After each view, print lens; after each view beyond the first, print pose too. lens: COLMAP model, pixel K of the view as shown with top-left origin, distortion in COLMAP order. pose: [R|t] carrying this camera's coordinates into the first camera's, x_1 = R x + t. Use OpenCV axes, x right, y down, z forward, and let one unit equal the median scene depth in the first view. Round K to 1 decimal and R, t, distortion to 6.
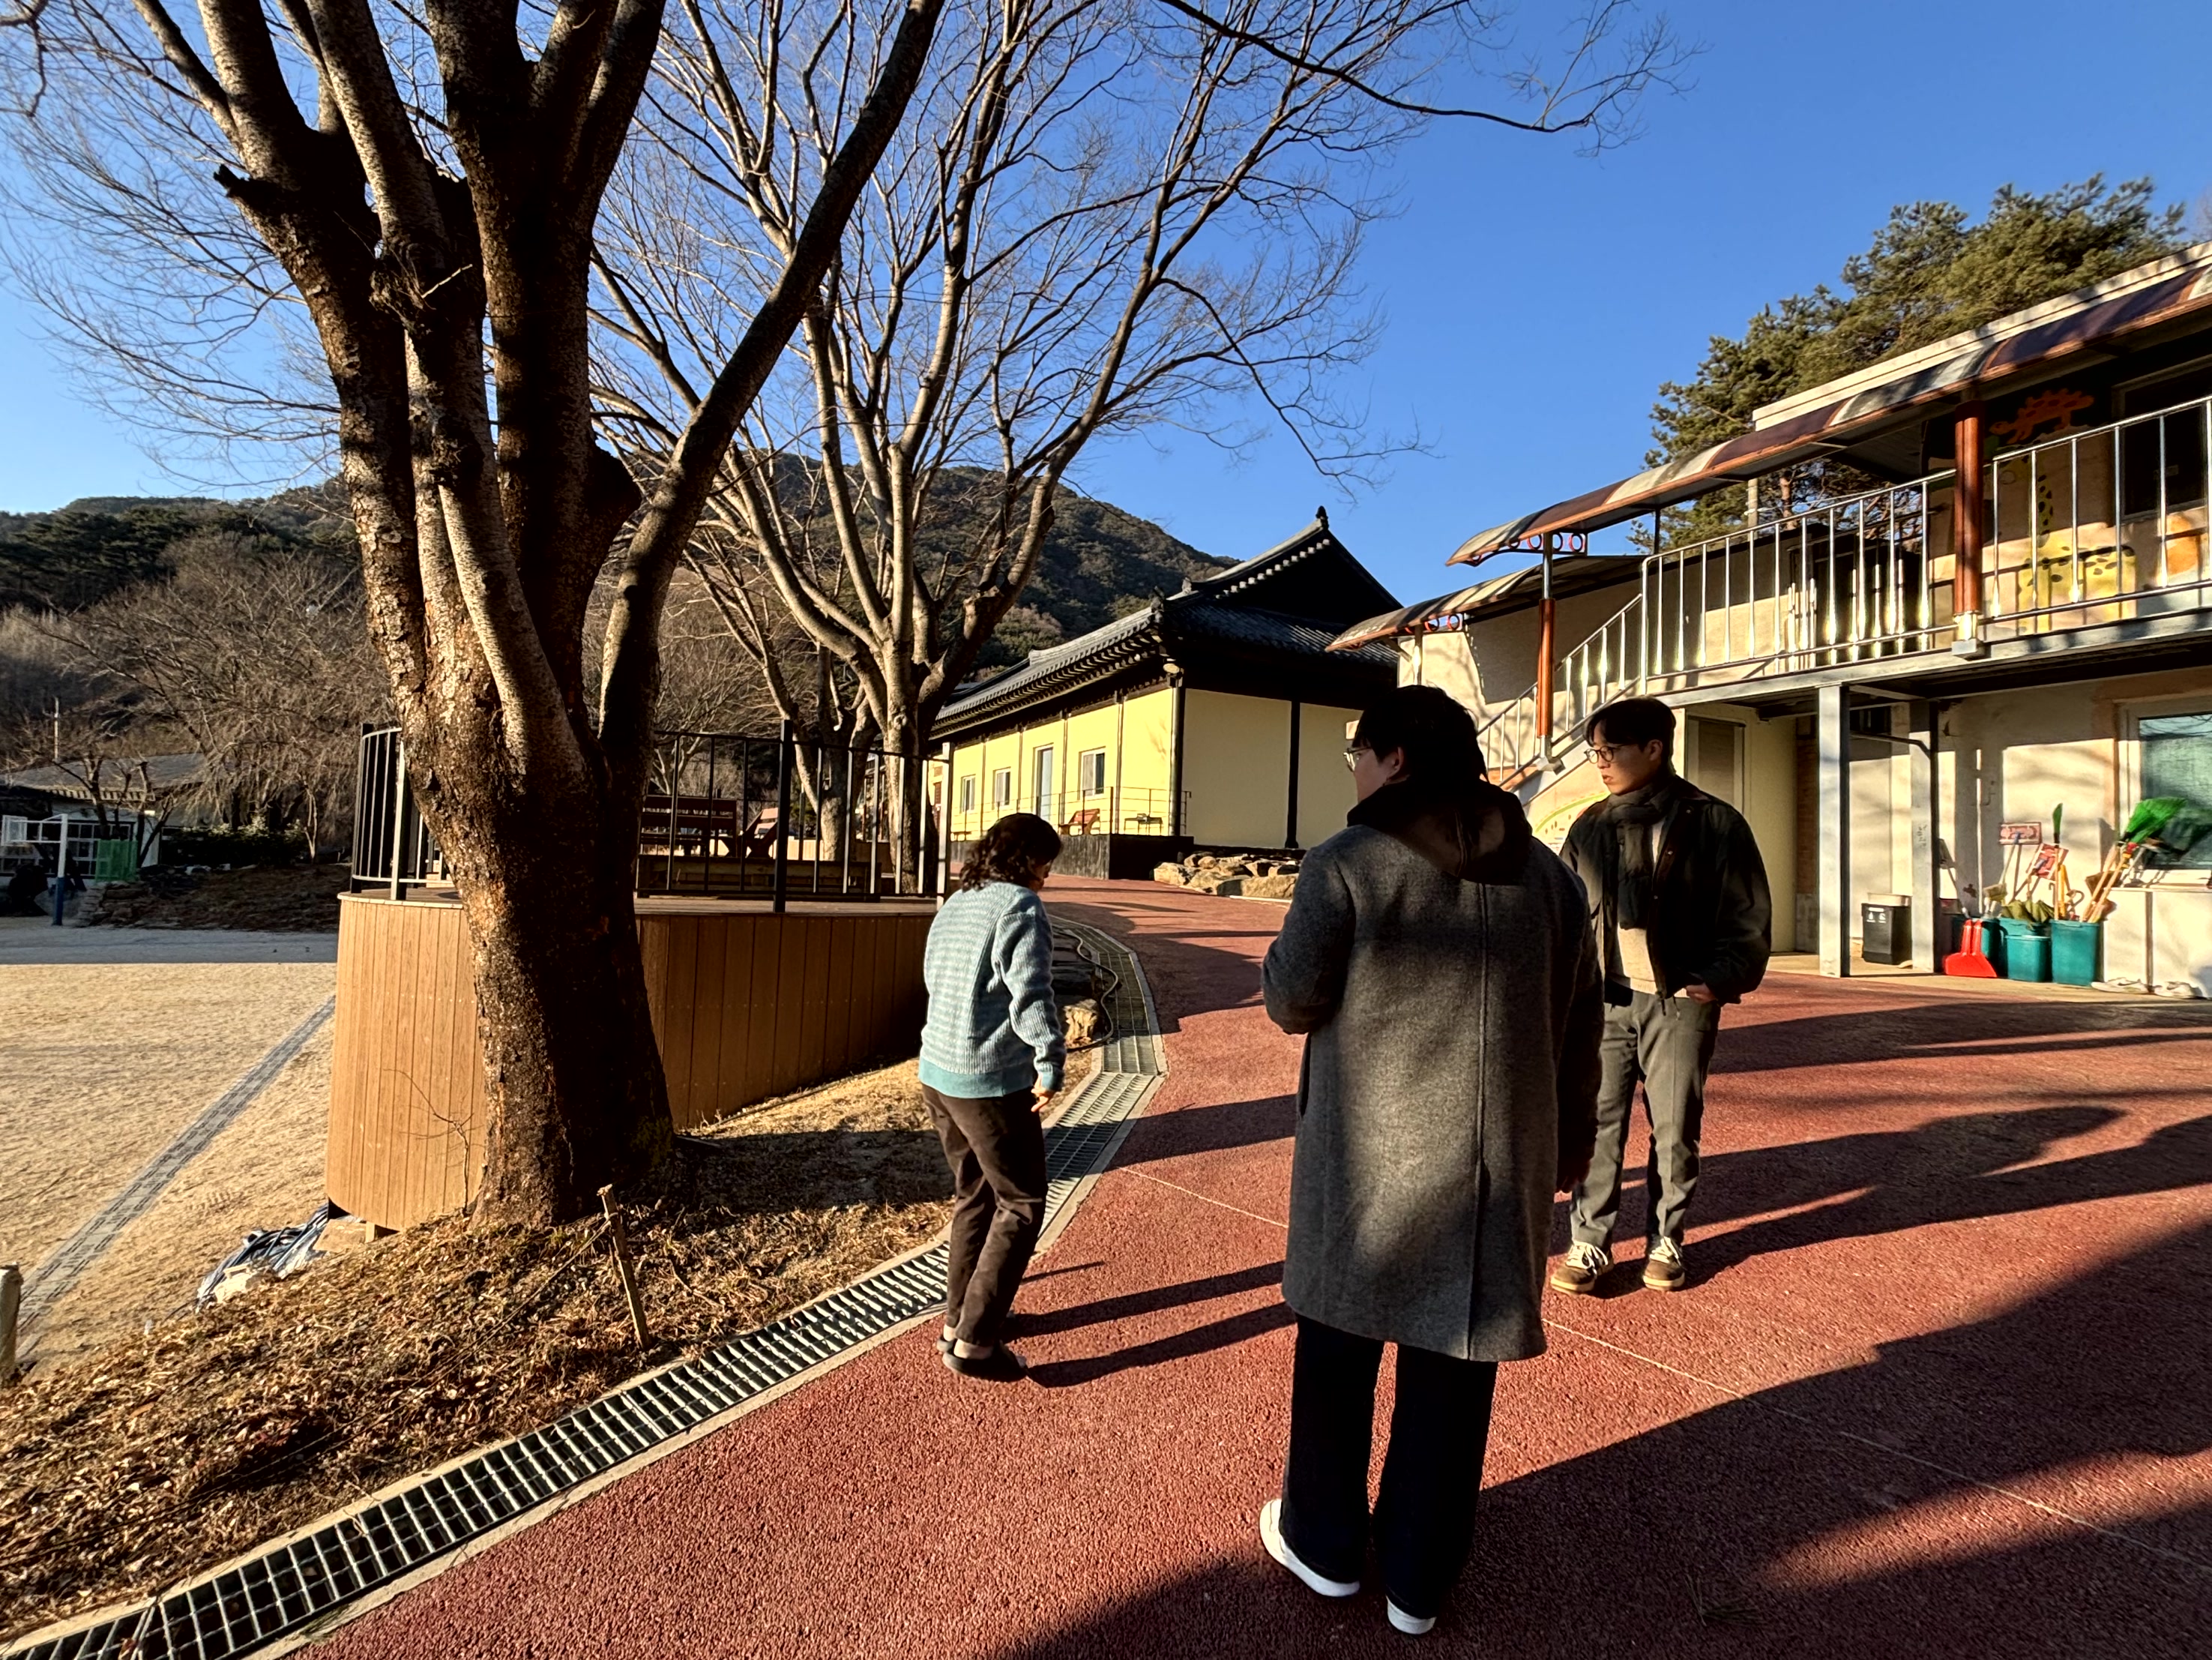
lens RADIAL K [[982.4, 0, 1106.7], [0, 982.4, 831.2], [0, 0, 1]] dist [0.001265, 0.000138]
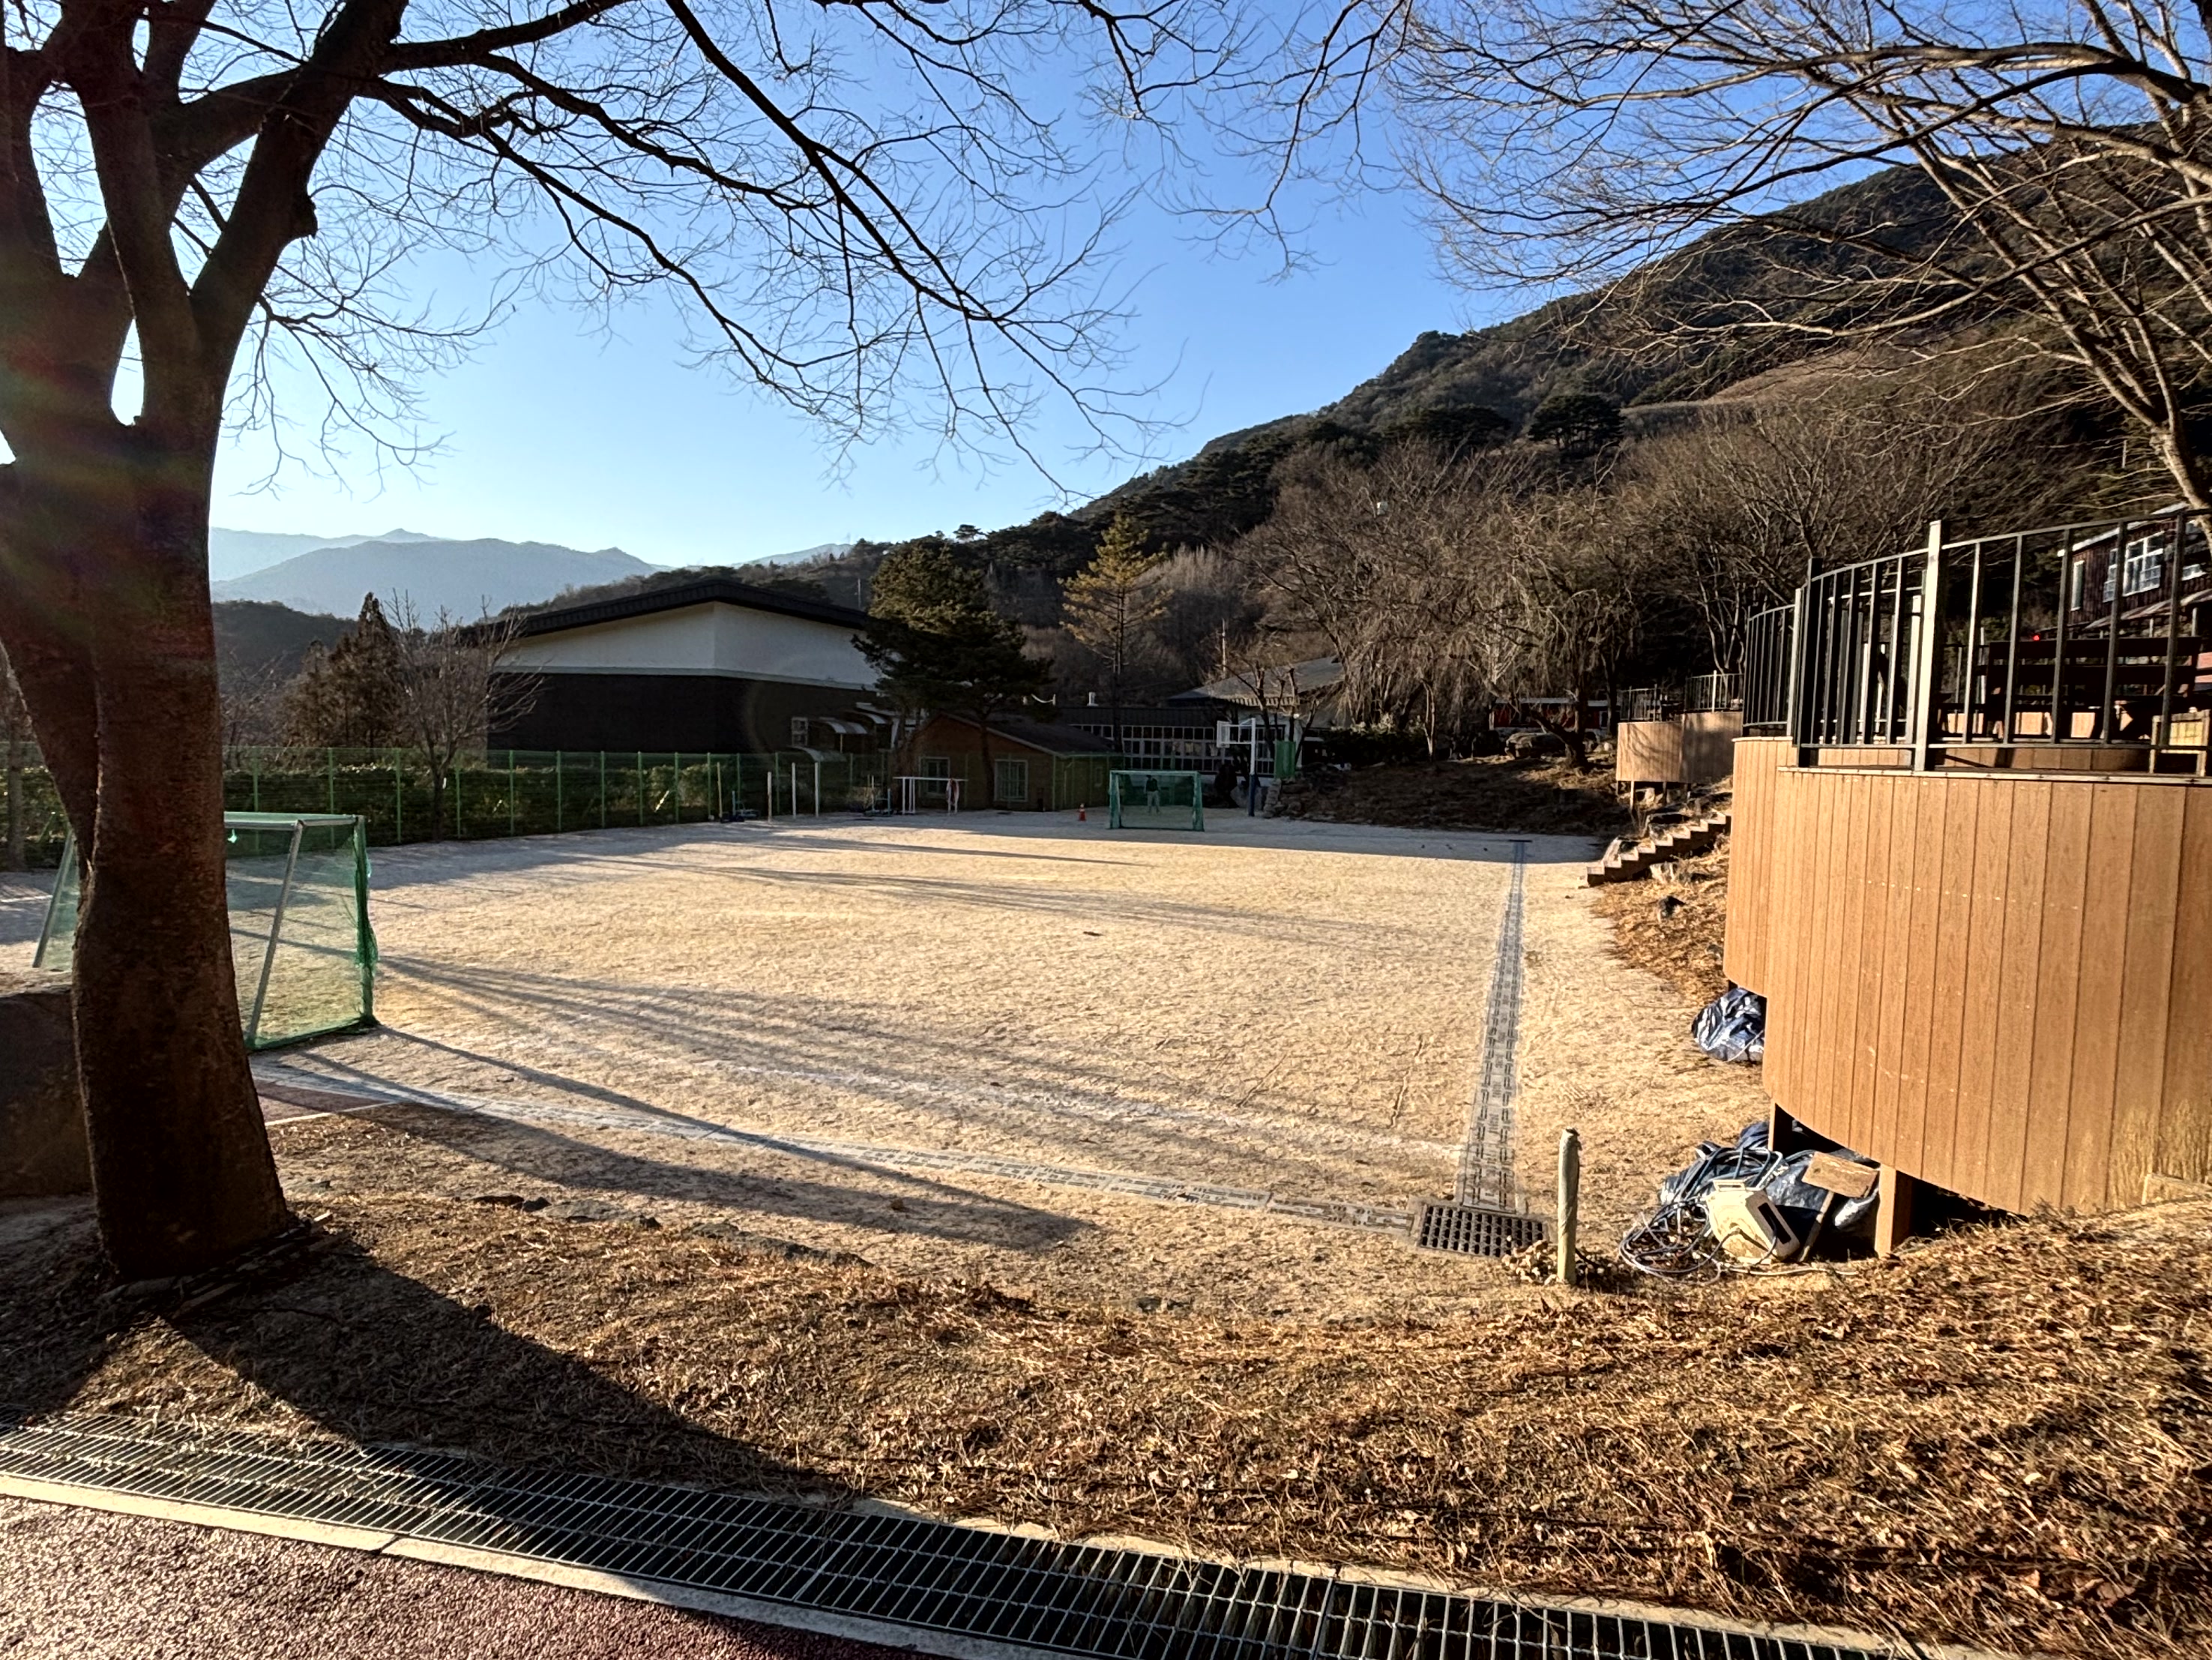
lens RADIAL K [[1199.8, 0, 1104.7], [0, 1199.8, 840.1], [0, 0, 1]] dist [0.002222, 0.000035]
pose [[0.655300, 0.035180, -0.754549, -0.118714], [0.037418, 0.996177, 0.078942, 0.006048], [0.754441, -0.079964, 0.651479, -0.035010]]
